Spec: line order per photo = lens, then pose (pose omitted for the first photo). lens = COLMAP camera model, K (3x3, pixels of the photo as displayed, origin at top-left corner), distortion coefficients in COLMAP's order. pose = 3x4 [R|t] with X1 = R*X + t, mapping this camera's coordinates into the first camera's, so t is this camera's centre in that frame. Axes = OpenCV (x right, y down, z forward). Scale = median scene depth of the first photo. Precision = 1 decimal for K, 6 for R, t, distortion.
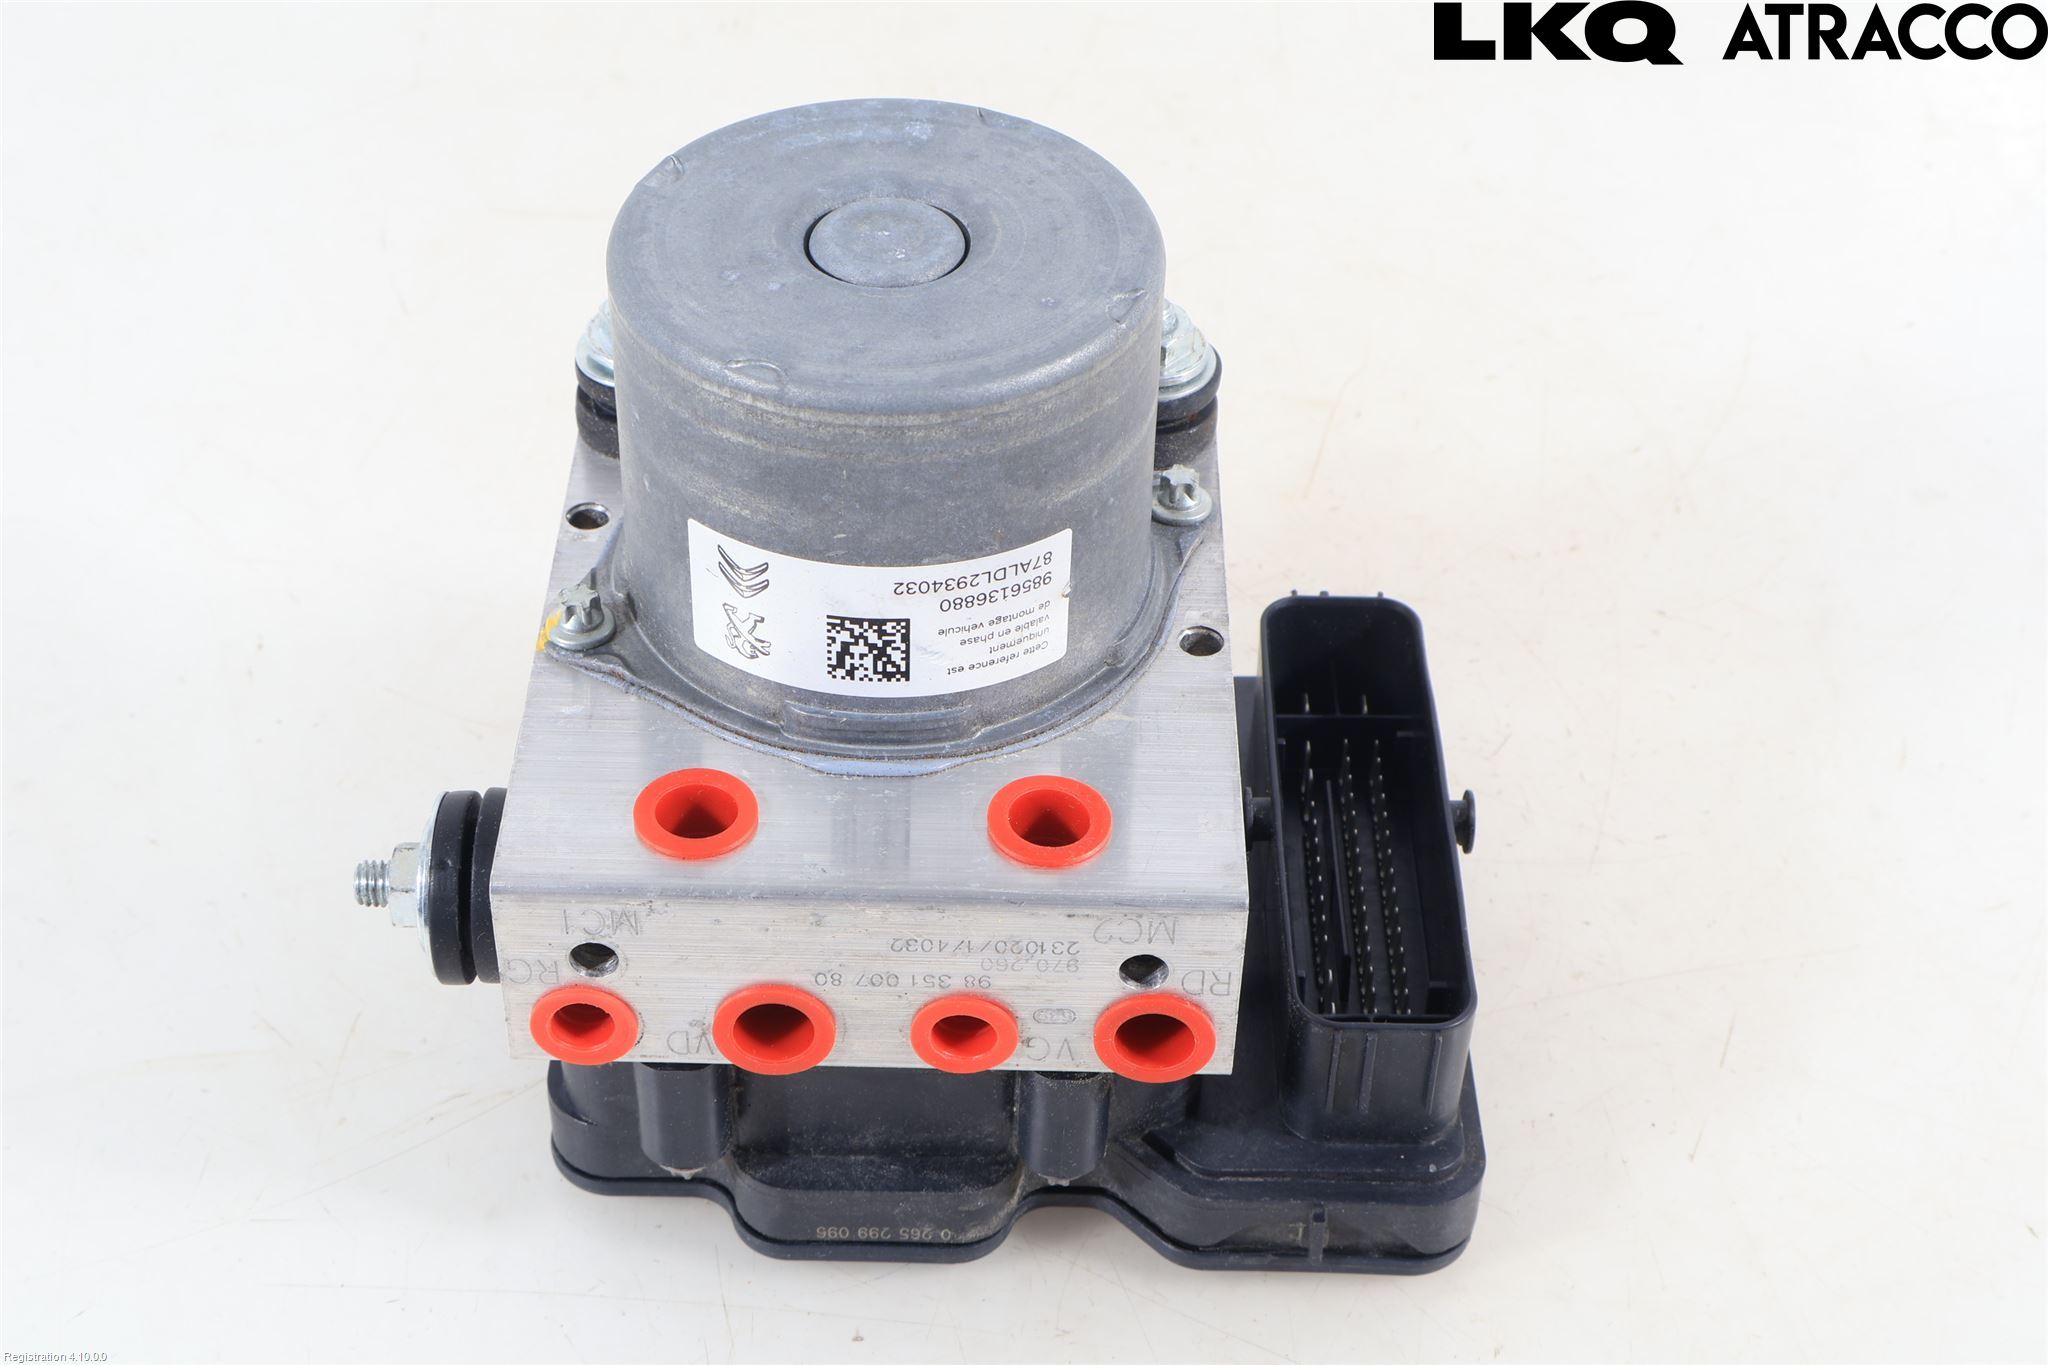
lens RADIAL K [[2979.7, 0, 1024.0], [0, 2979.7, 682.5], [0, 0, 1]] dist [0.002302, 0.000397]
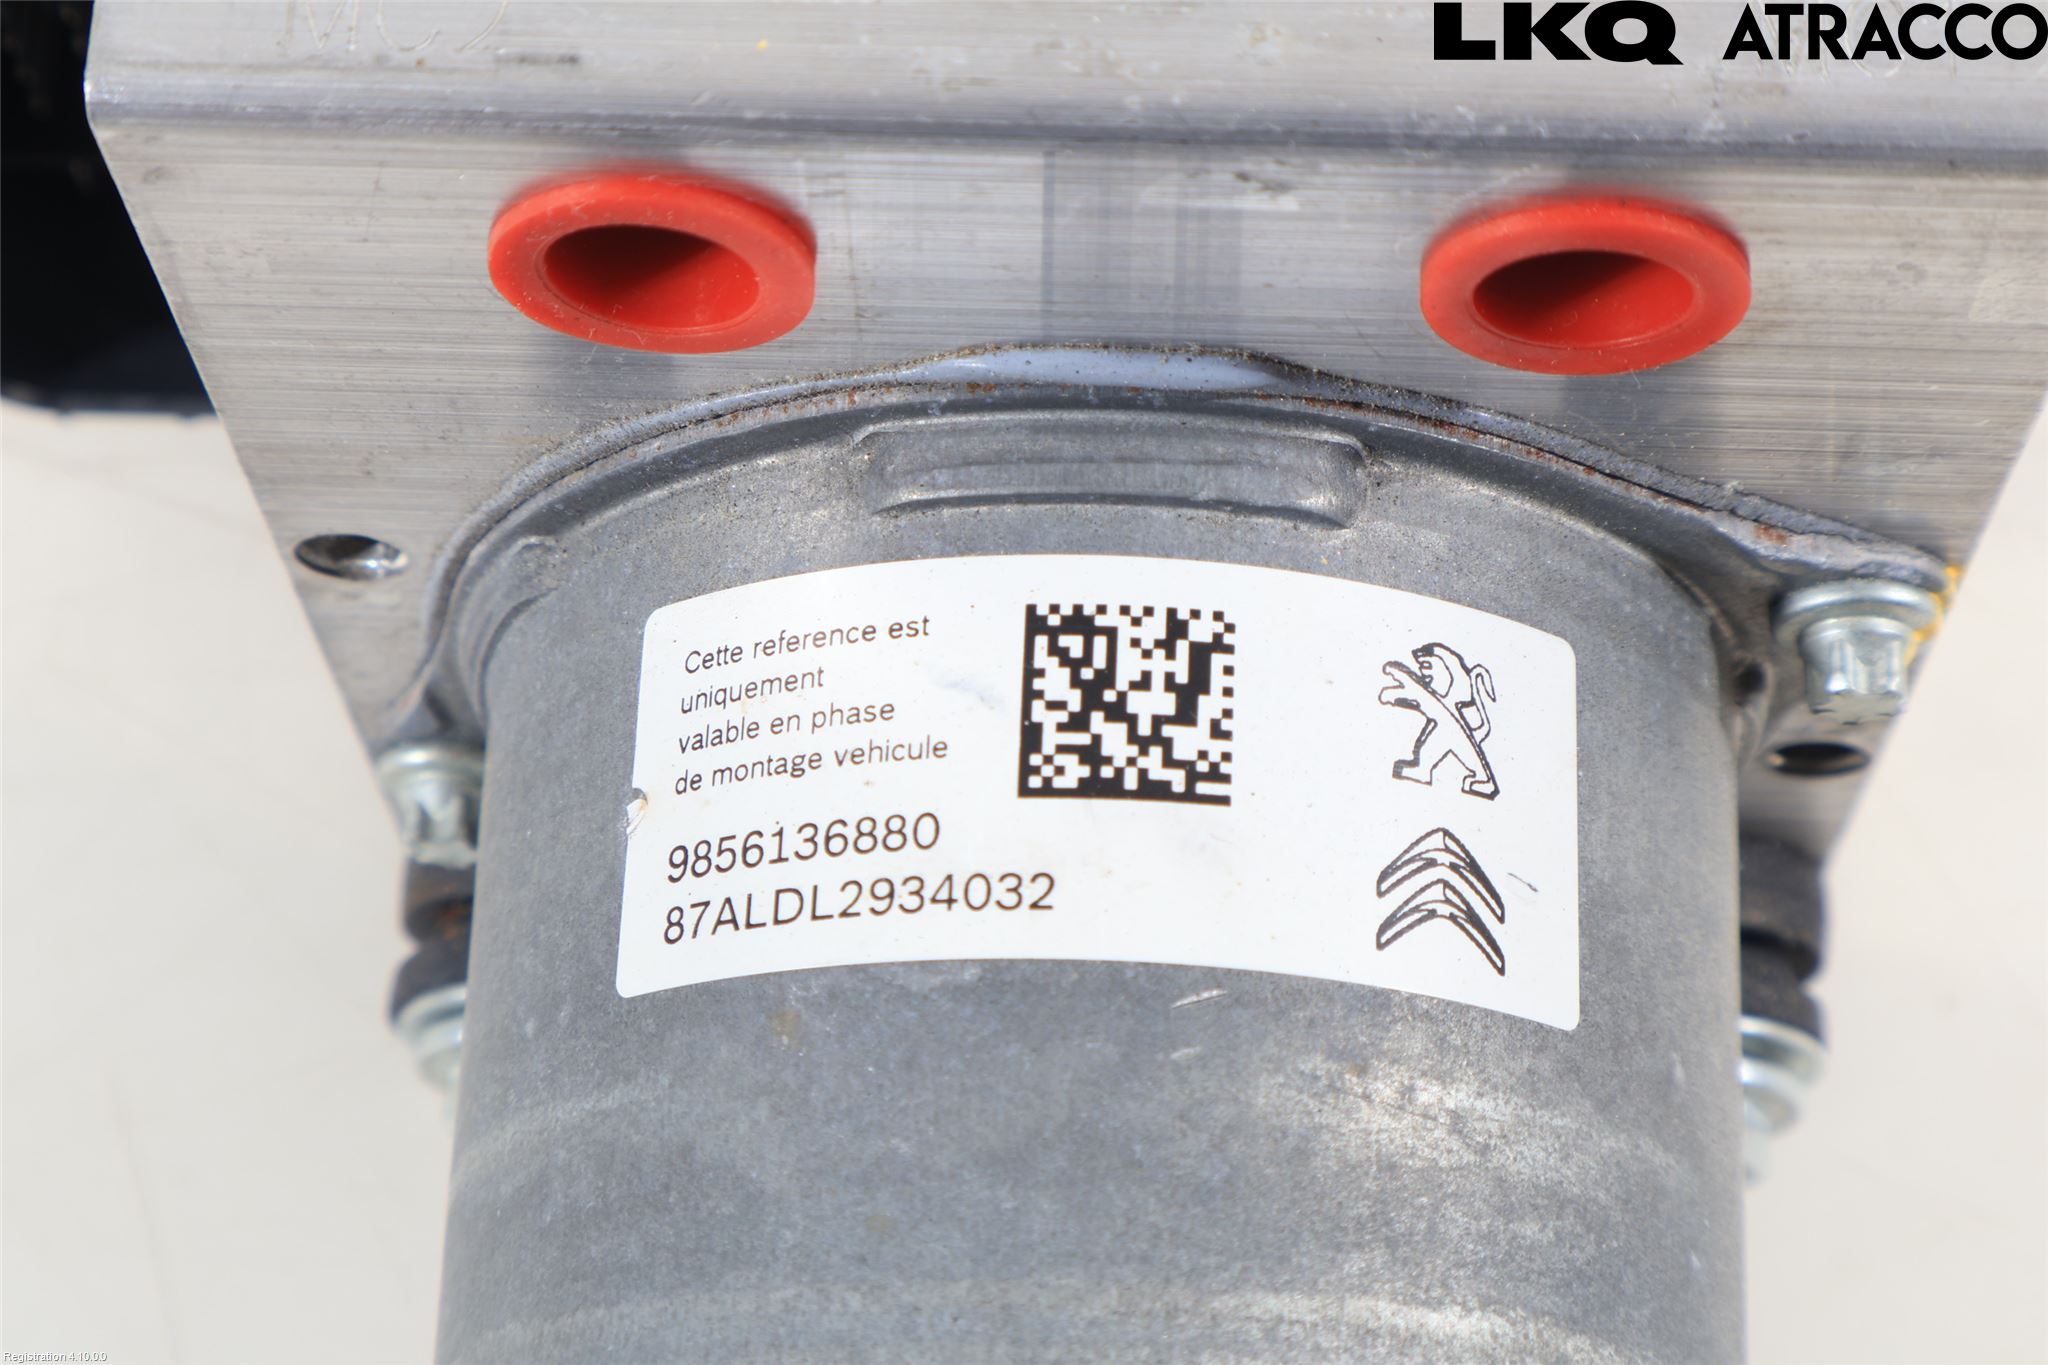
lens RADIAL K [[4326.7, 0, 1024.0], [0, 4326.7, 682.5], [0, 0, 1]] dist [-0.031879, -0.115892]
pose [[-0.999807, -0.001894, 0.019534, -0.049780], [-0.003890, -0.956452, -0.291863, 0.157165], [0.019236, -0.291883, 0.956261, 0.458252]]
